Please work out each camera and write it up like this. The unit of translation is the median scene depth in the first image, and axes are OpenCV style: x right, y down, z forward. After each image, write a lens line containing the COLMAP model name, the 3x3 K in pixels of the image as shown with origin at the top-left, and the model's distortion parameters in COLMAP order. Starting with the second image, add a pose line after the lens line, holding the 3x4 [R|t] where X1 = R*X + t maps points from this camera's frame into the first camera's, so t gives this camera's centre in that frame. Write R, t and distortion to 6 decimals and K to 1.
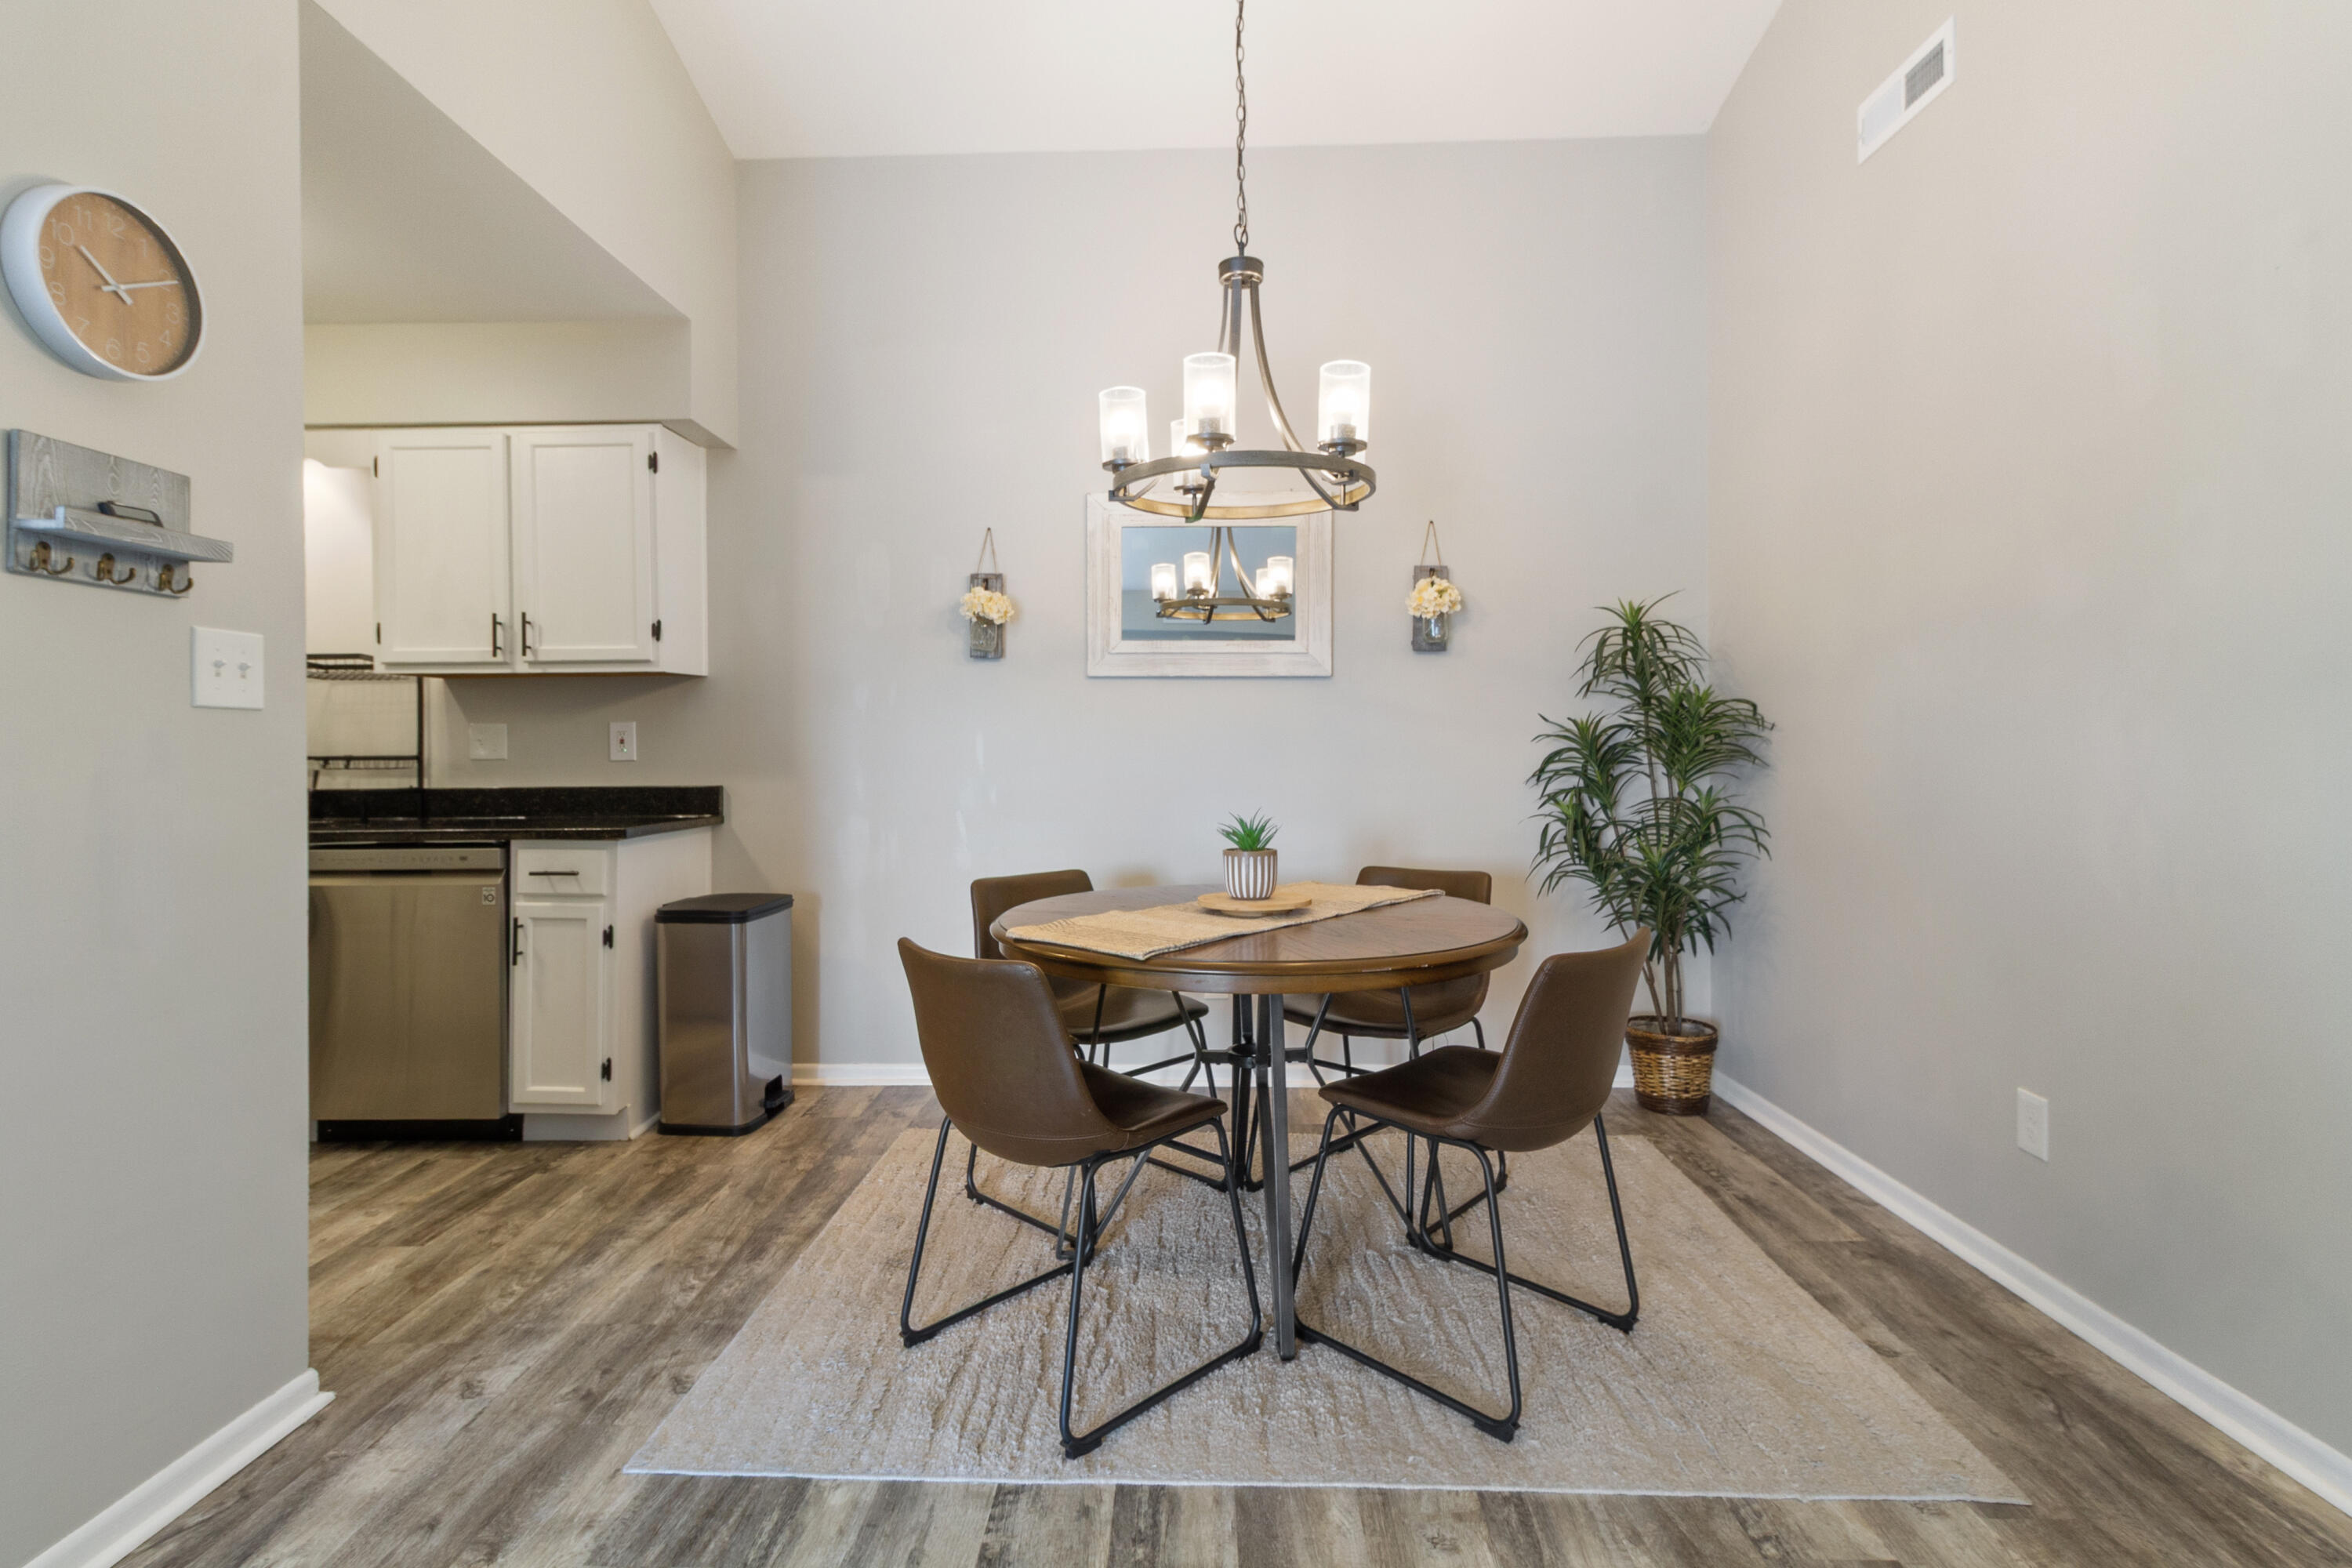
lens RADIAL K [[1129.7, 0, 1154.6], [0, 1129.7, 766.6], [0, 0, 1]] dist [0.002661, 0.001247]
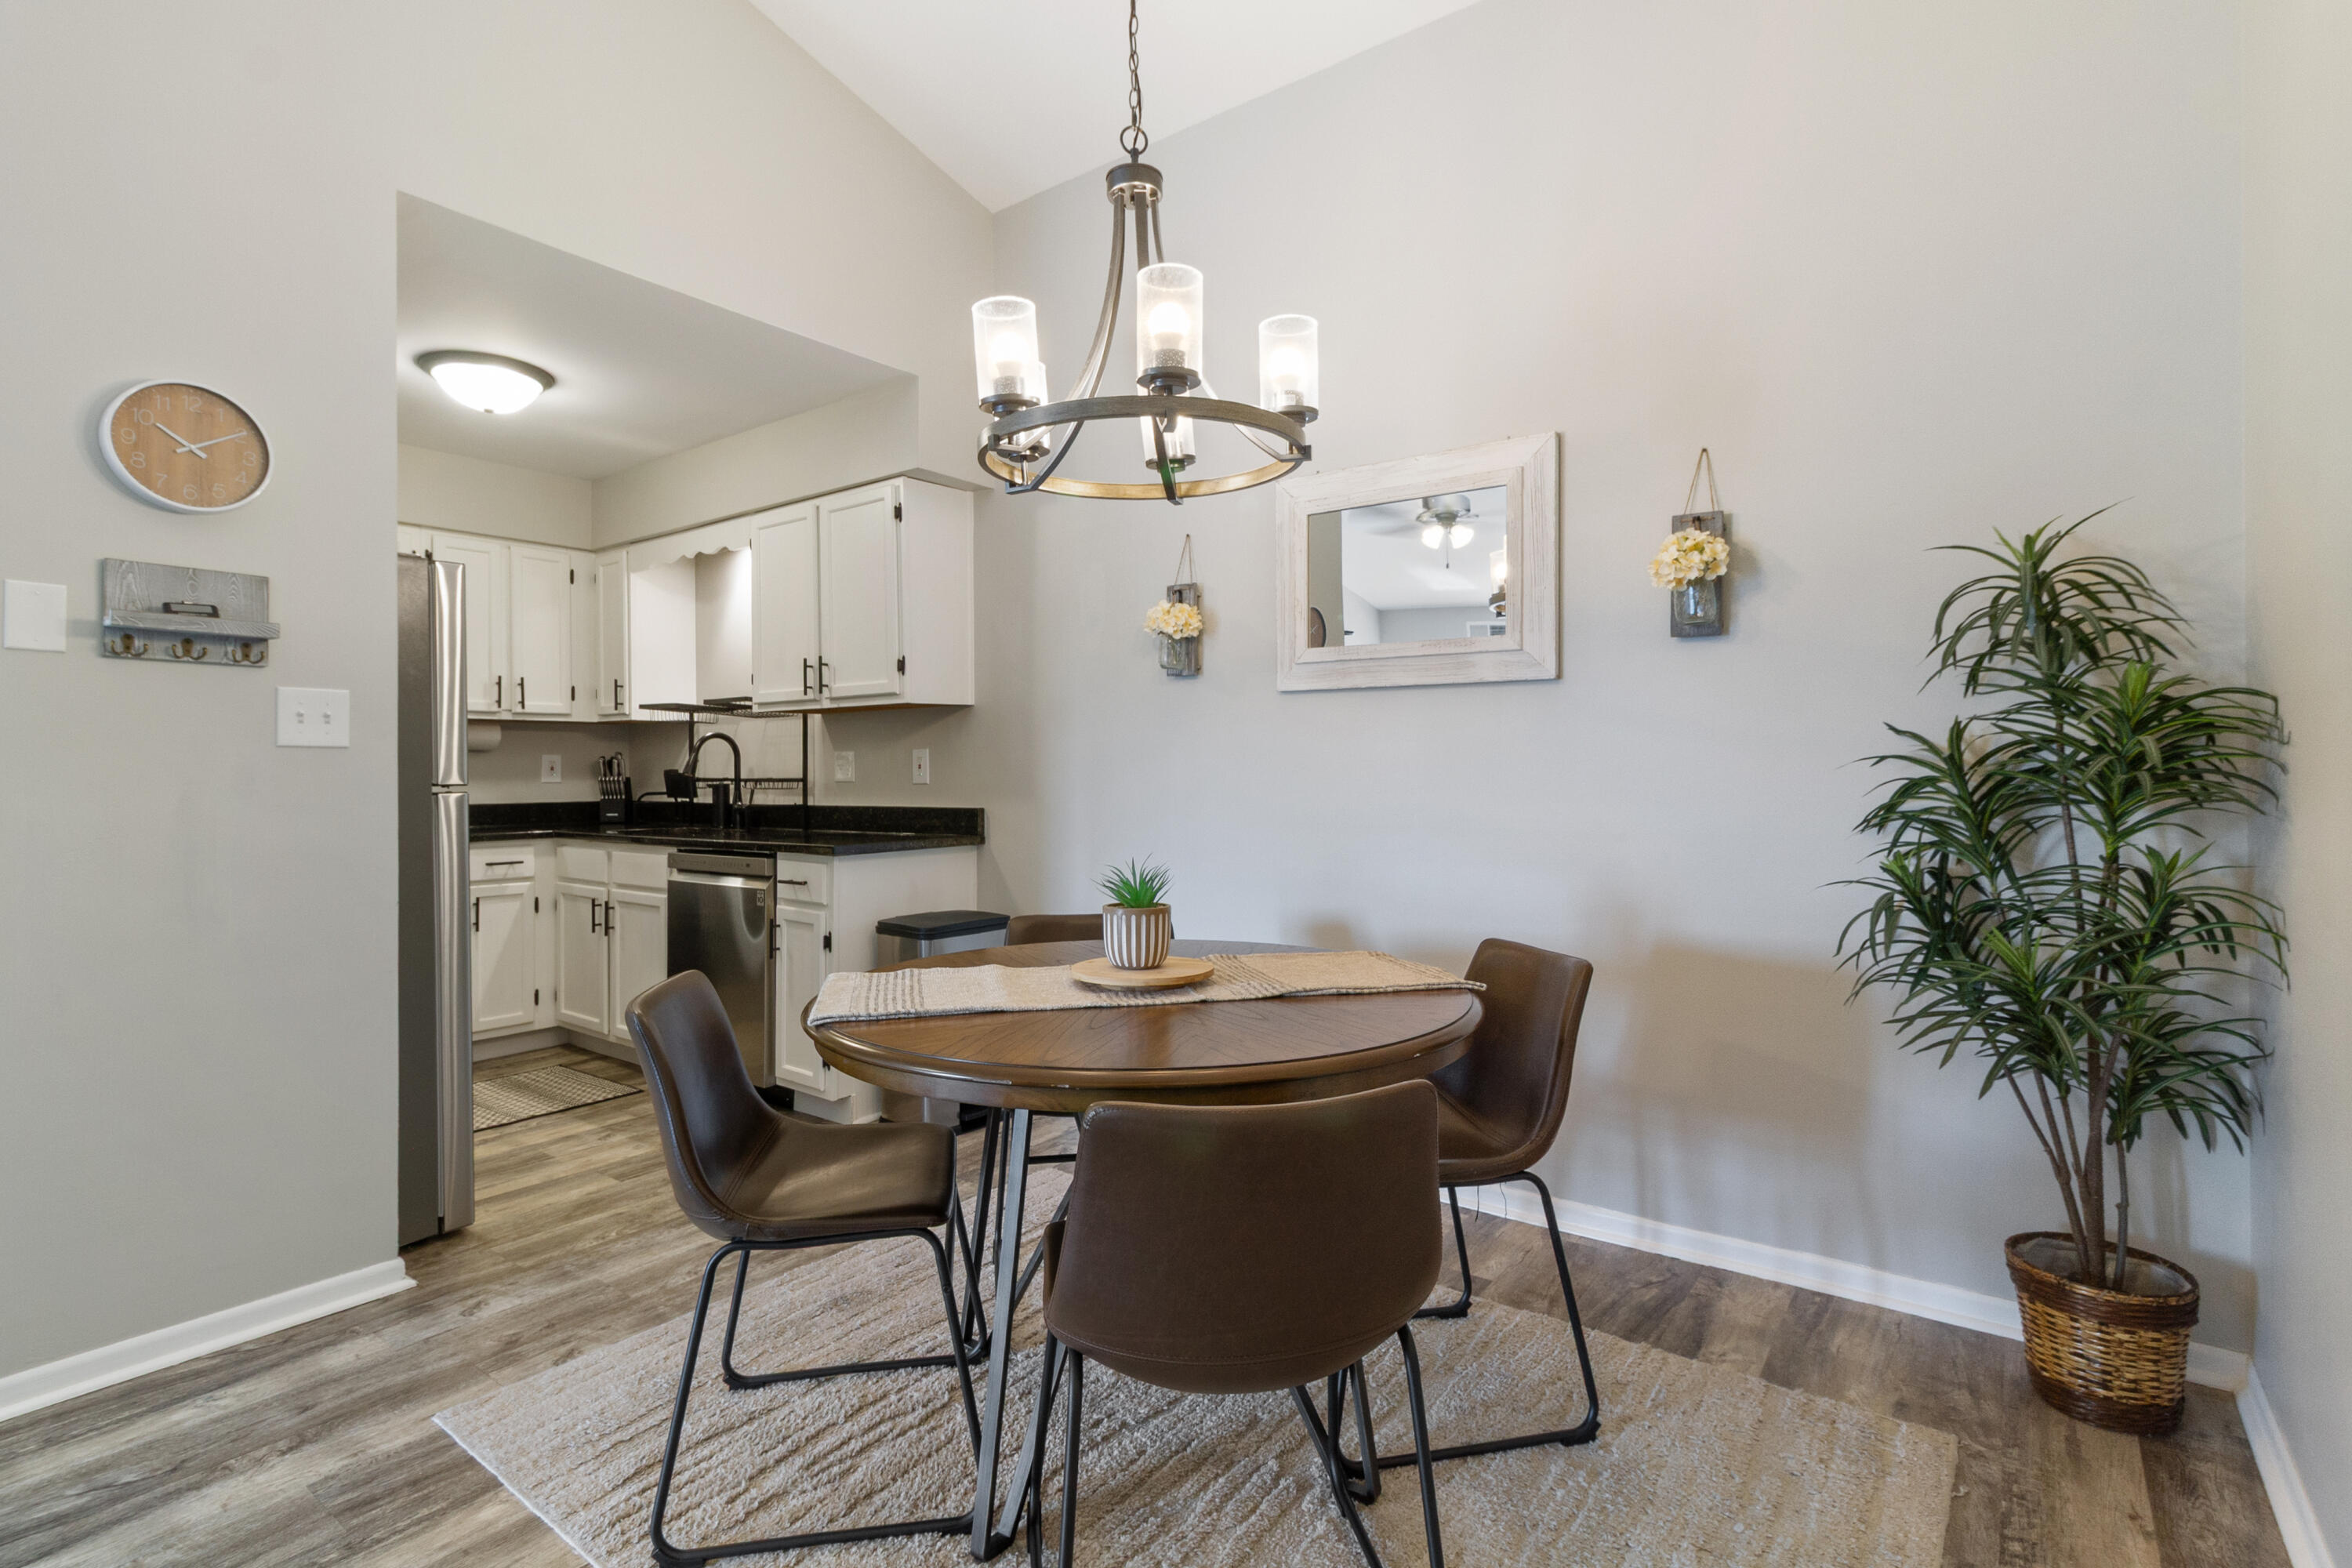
lens RADIAL K [[1129.7, 0, 1168.0], [0, 1129.7, 782.5], [0, 0, 1]] dist [0.002661, 0.001247]
pose [[0.815205, 0.007655, -0.579122, 0.418464], [-0.009251, 0.999957, 0.000195, -0.010301], [0.579099, 0.005199, 0.815241, 0.267311]]
